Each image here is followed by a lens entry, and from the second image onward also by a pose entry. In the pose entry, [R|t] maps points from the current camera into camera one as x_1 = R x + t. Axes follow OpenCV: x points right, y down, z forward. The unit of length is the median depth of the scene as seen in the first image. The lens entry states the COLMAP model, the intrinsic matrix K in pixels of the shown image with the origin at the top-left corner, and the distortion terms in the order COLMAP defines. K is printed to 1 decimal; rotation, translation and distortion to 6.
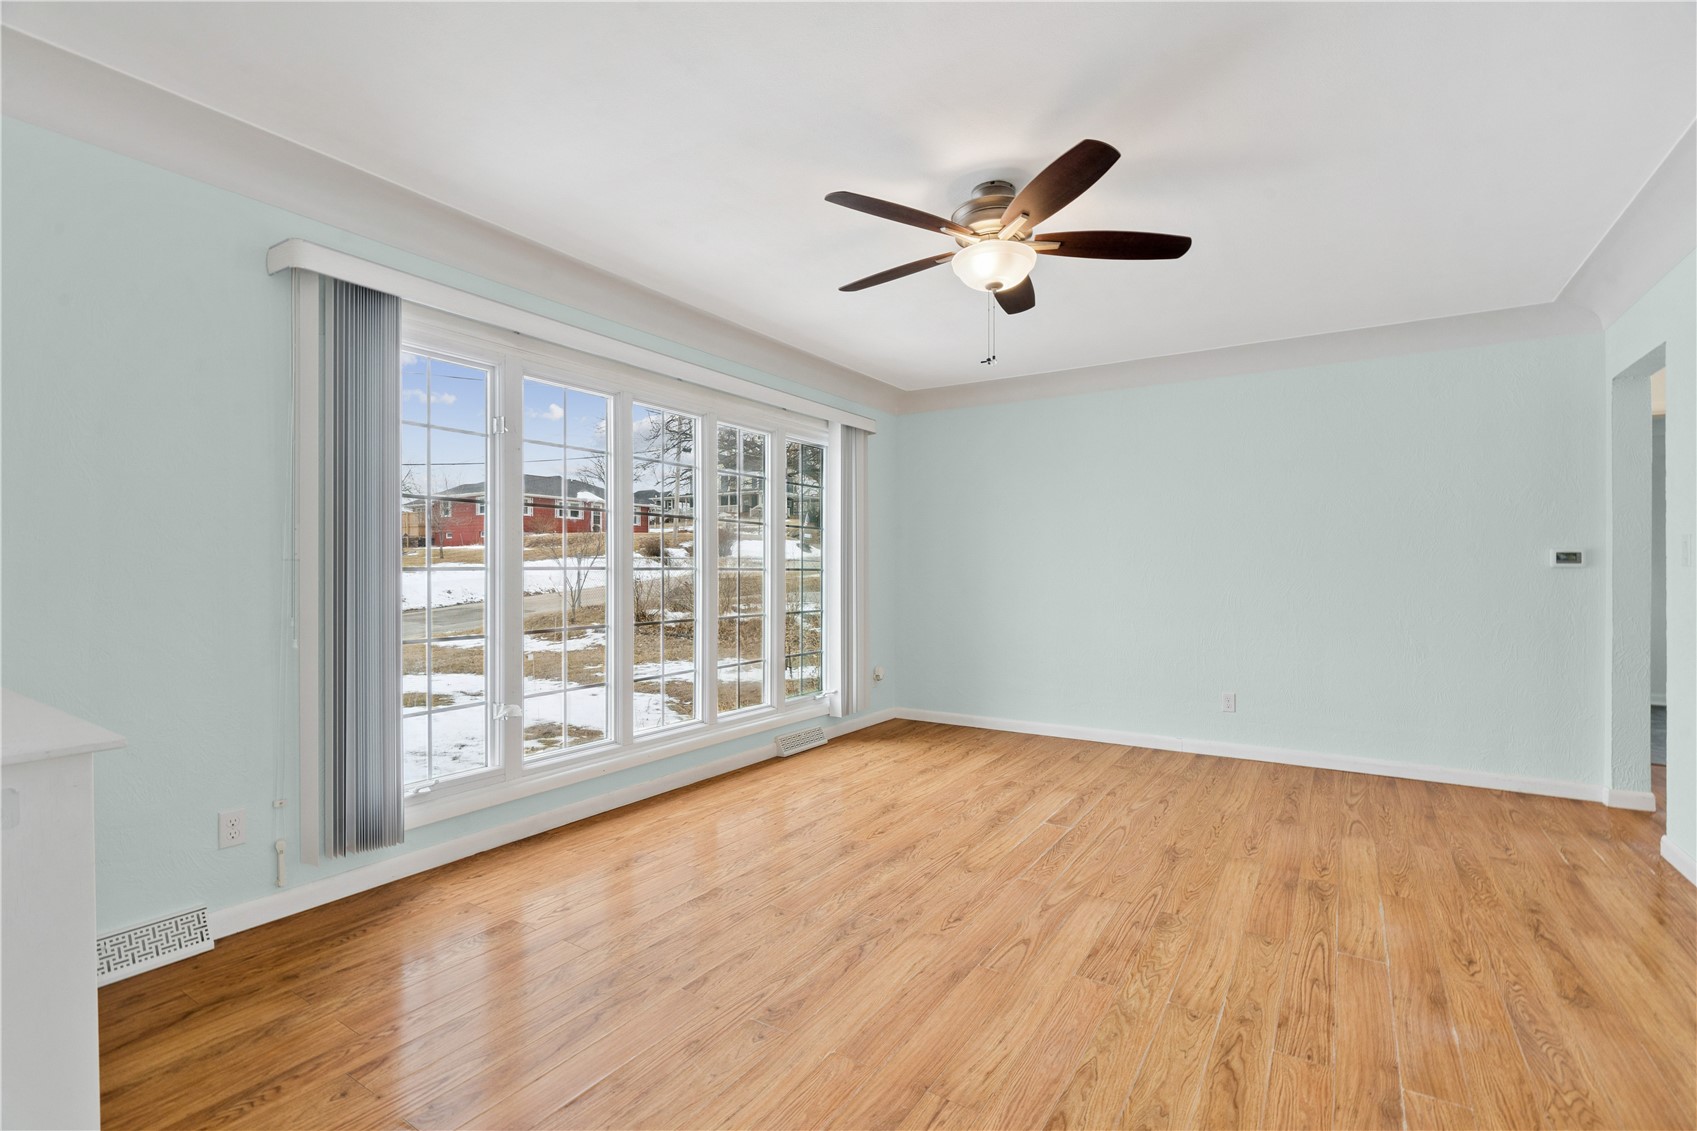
lens RADIAL K [[765.8, 0, 850.0], [0, 765.8, 570.2], [0, 0, 1]] dist [-0.003544, -0.000011]
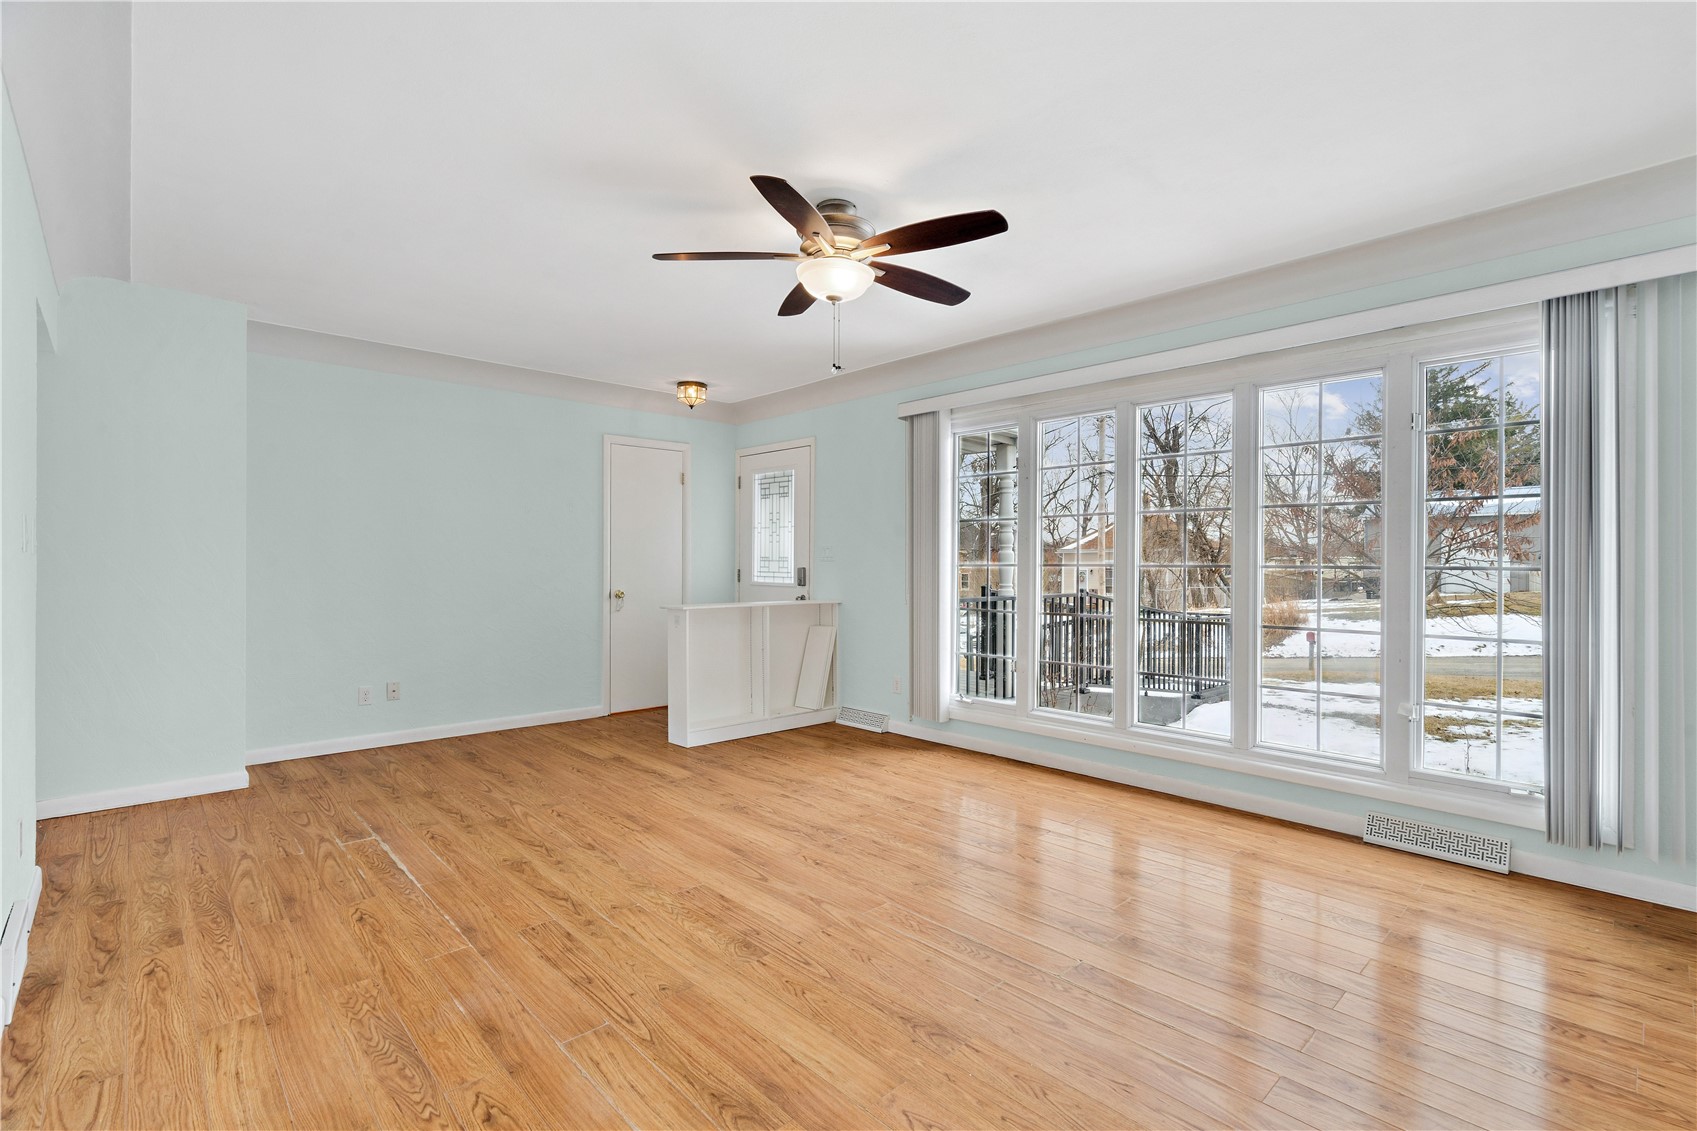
lens RADIAL K [[765.8, 0, 850.0], [0, 765.8, 570.2], [0, 0, 1]] dist [-0.003544, -0.000011]
pose [[-0.240113, 0.003587, -0.970738, 1.372998], [-0.004664, 0.999977, 0.004849, 0.004358], [0.970734, 0.005692, -0.240090, 1.445578]]
